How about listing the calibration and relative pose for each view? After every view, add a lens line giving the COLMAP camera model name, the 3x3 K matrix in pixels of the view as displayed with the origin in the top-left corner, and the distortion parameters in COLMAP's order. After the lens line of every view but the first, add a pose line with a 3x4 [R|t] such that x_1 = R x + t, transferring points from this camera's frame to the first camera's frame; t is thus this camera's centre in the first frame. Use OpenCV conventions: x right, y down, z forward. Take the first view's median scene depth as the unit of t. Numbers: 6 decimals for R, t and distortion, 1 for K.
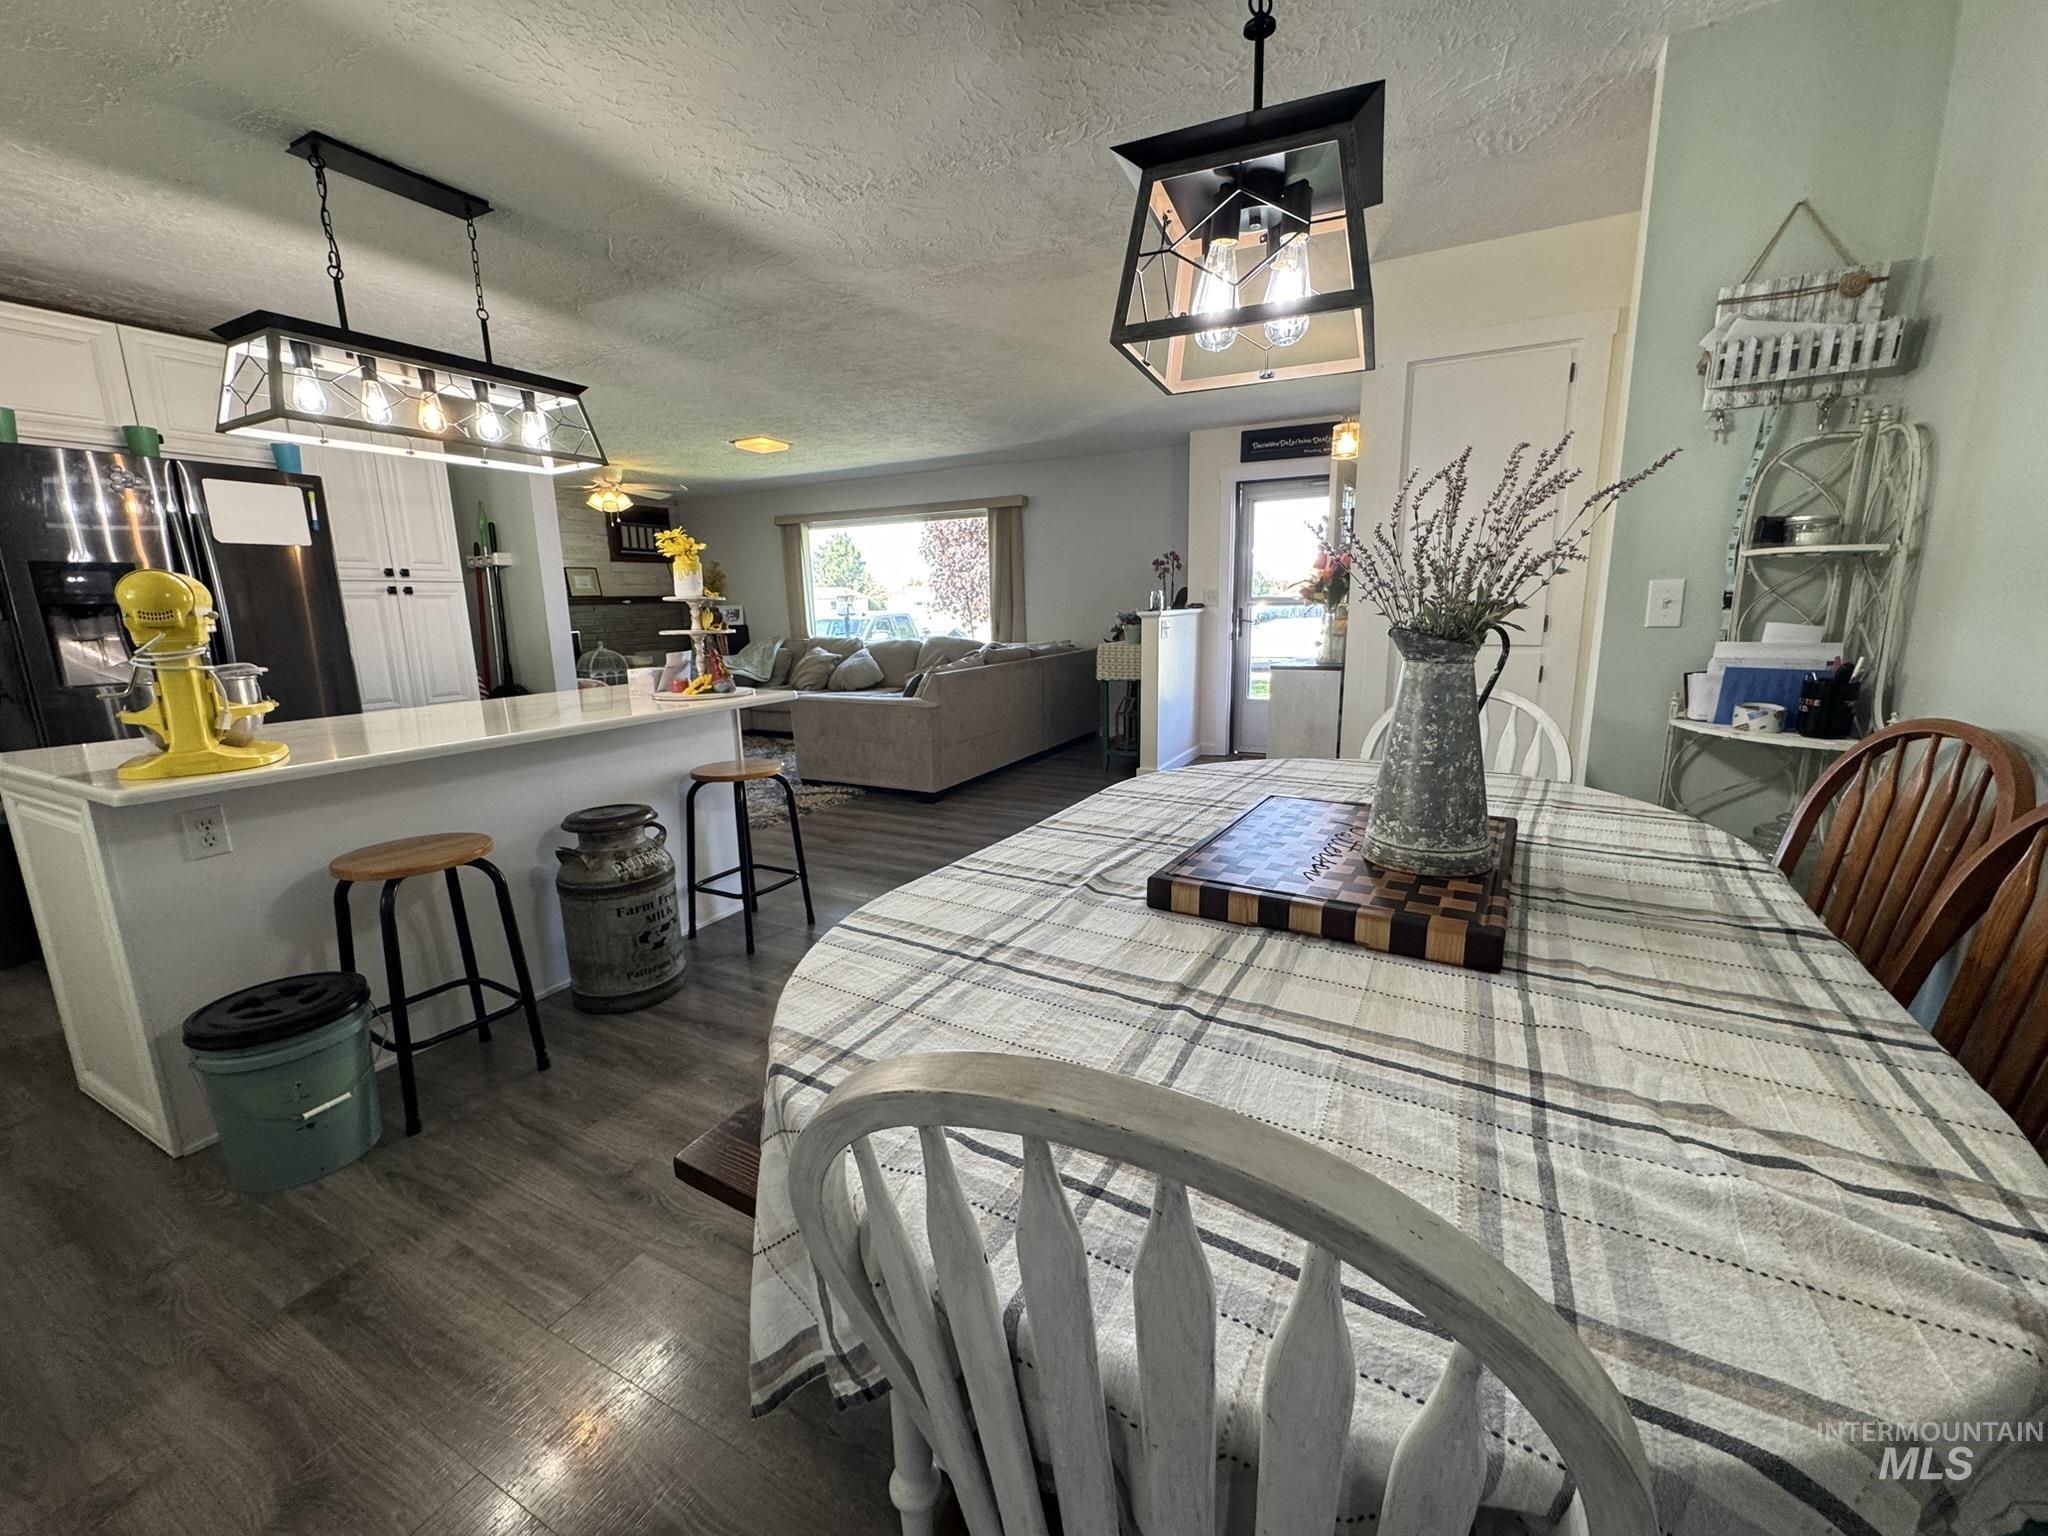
lens RADIAL K [[825.9, 0, 1013.1], [0, 825.9, 758.9], [0, 0, 1]] dist [-0.001641, -0.000634]
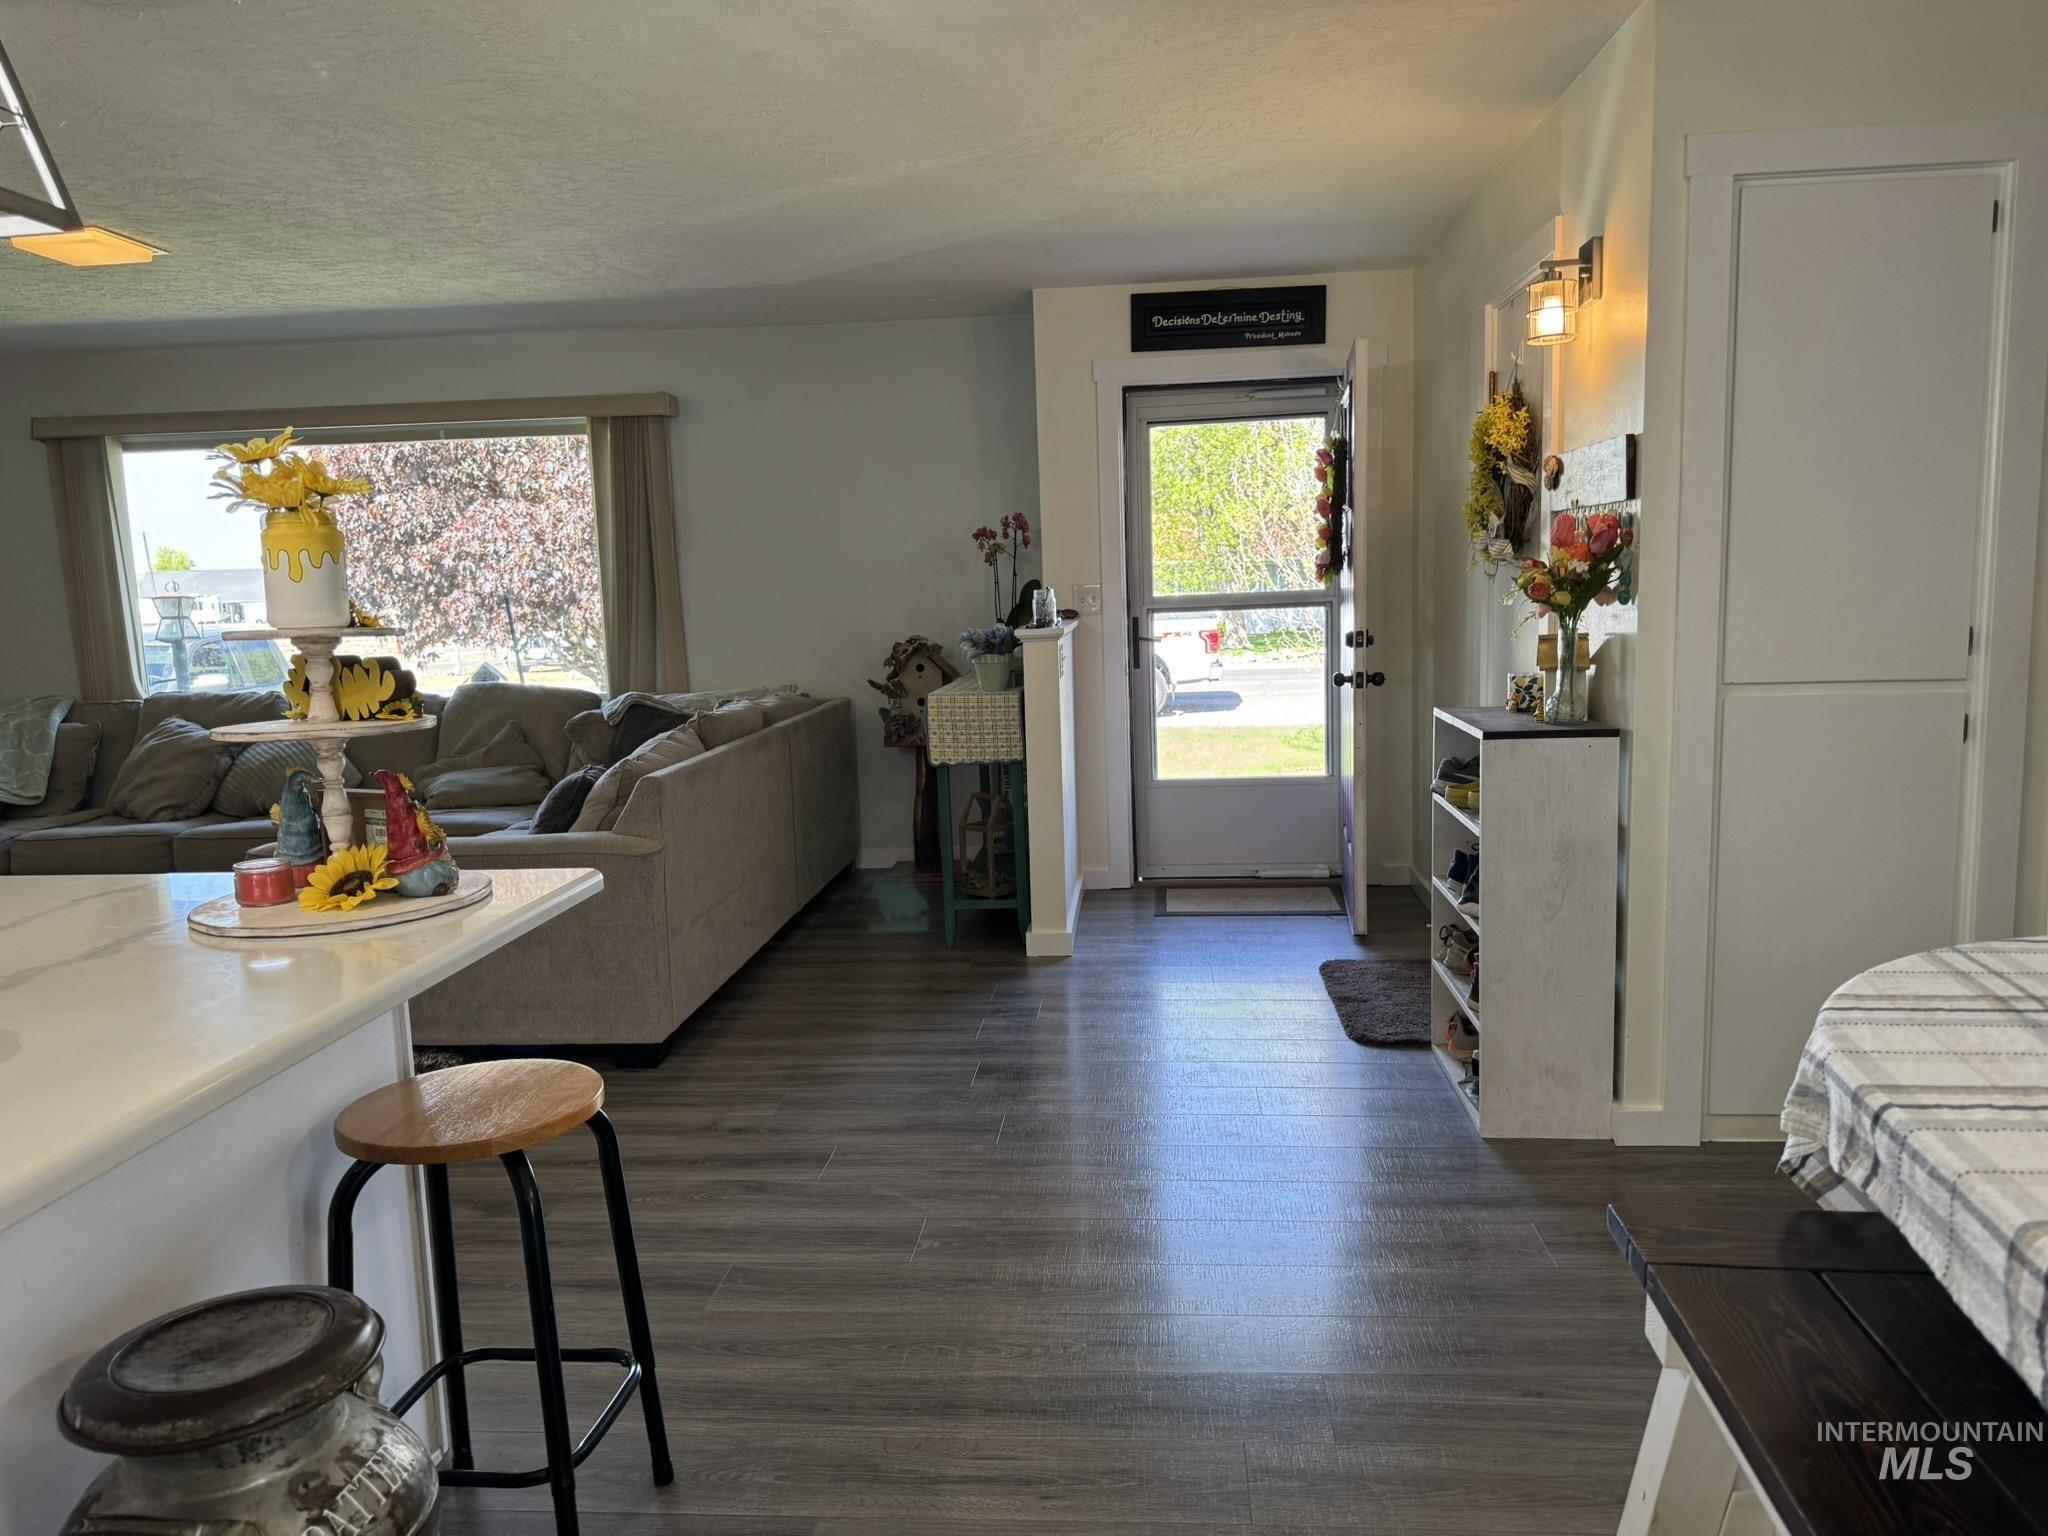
lens RADIAL K [[1442.3, 0, 1031.3], [0, 1442.3, 788.5], [0, 0, 1]] dist [0.076468, -0.101876]
pose [[0.915229, -0.066060, 0.397481, -0.194554], [0.088061, 0.995415, -0.037330, -0.043256], [-0.393193, 0.069168, 0.916851, 0.174649]]
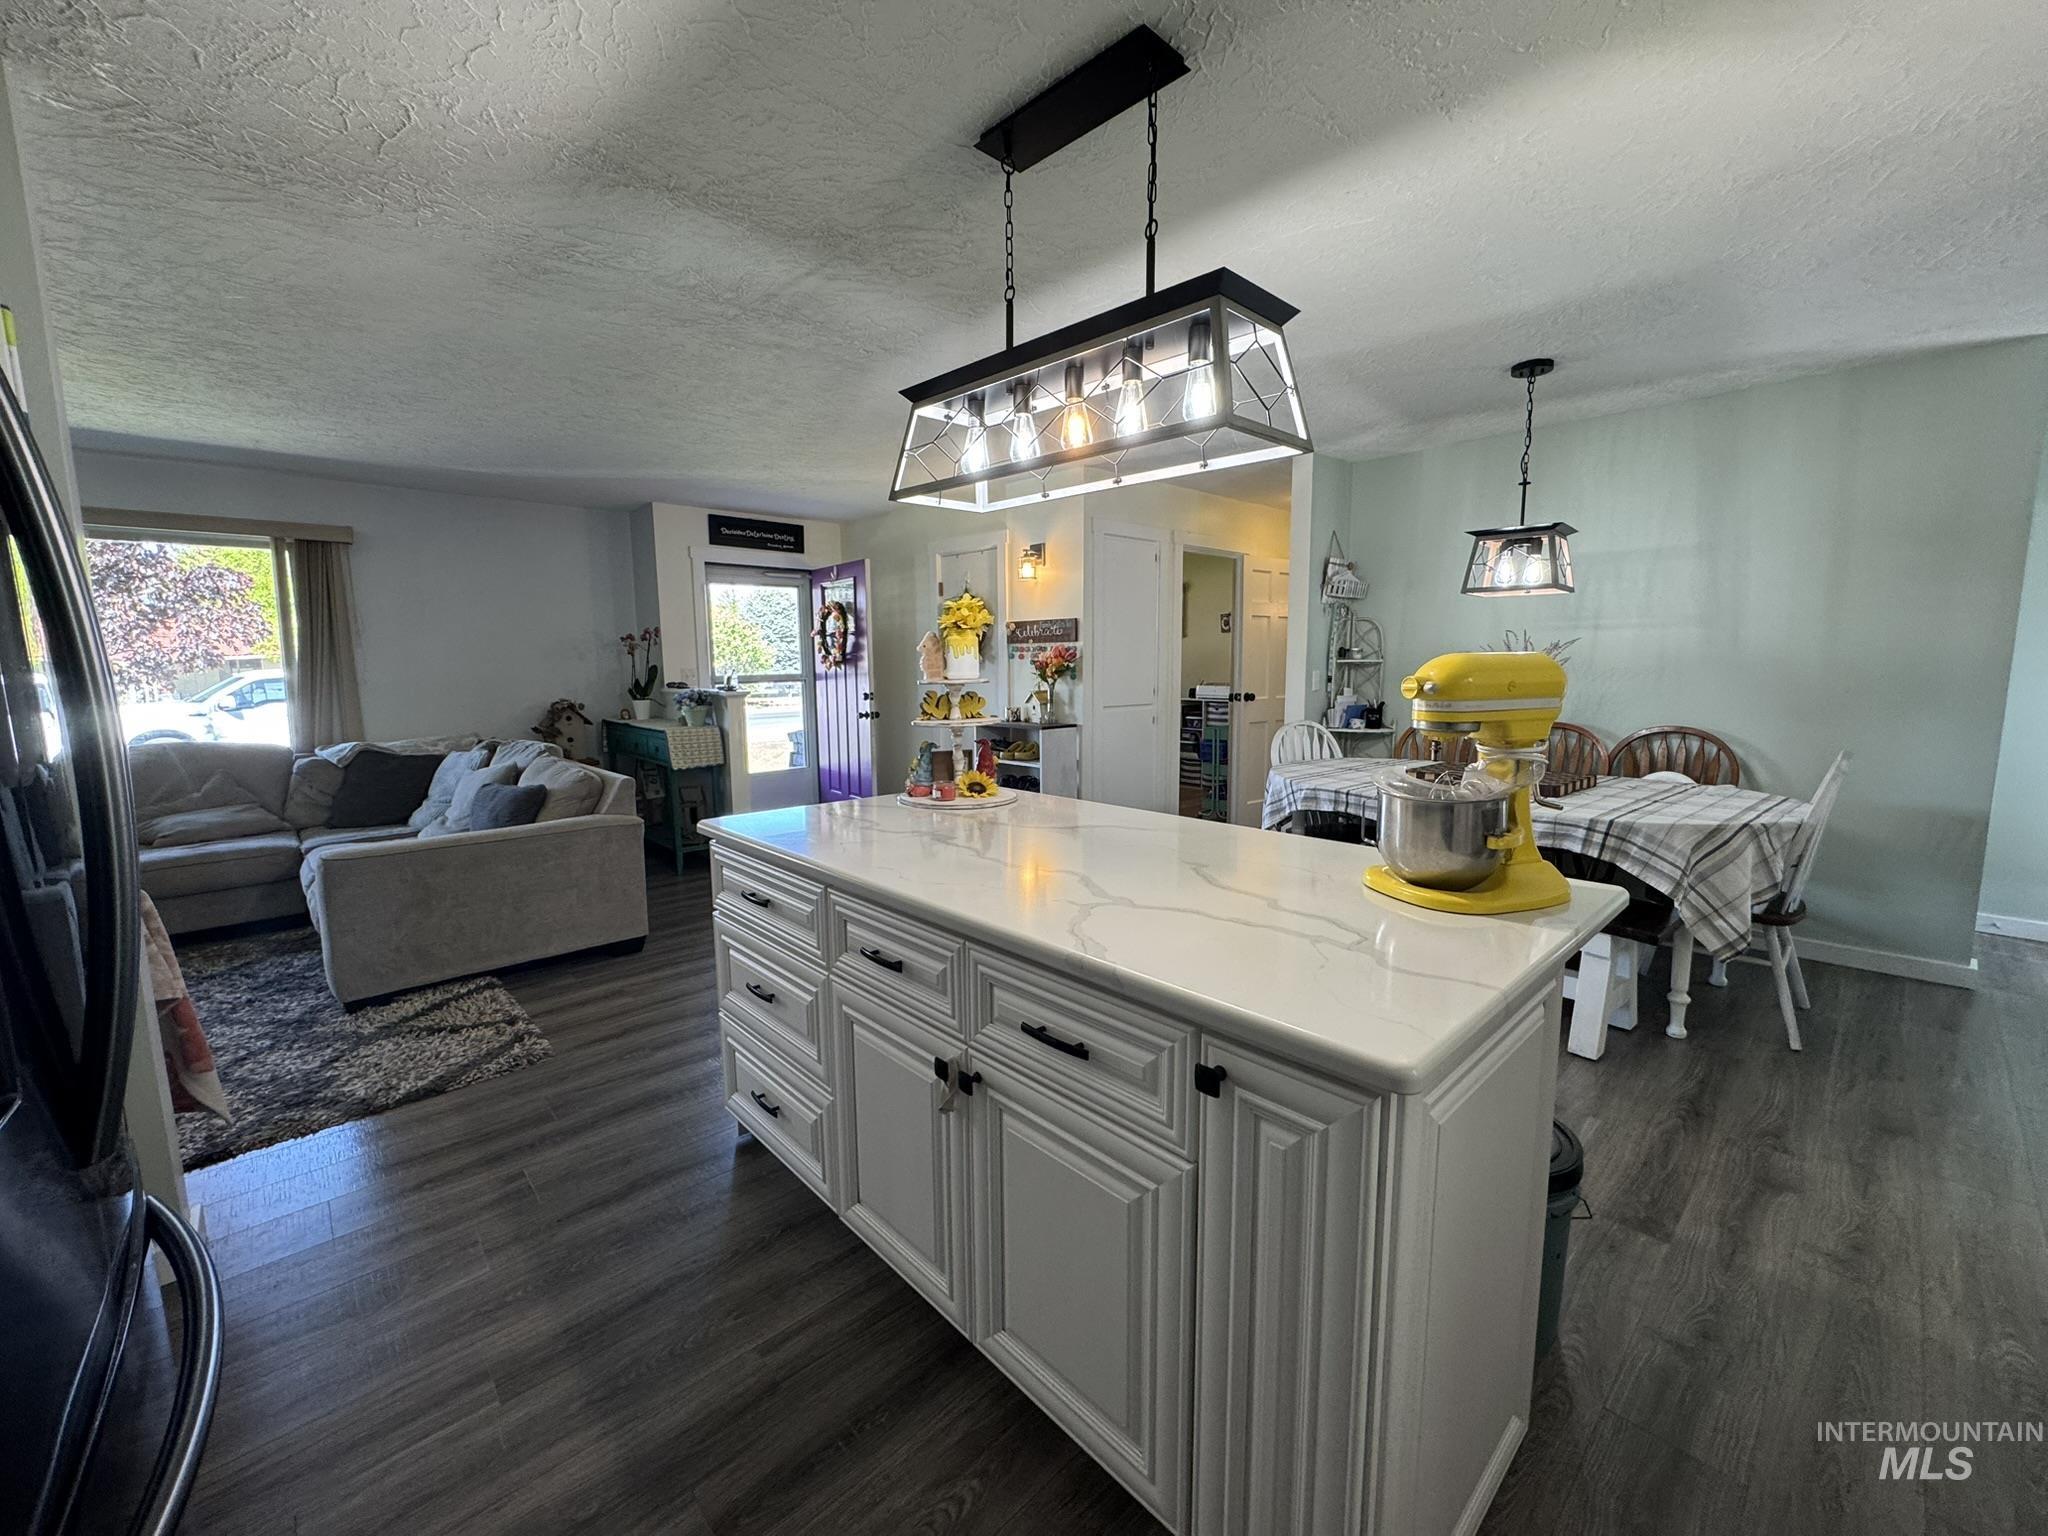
lens RADIAL K [[825.9, 0, 1027.5], [0, 825.9, 758.8], [0, 0, 1]] dist [-0.001641, -0.000634]
pose [[0.307402, -0.096125, 0.946712, -0.614664], [0.179691, 0.982849, 0.041448, -0.076062], [-0.934460, 0.157375, 0.319403, 0.372757]]
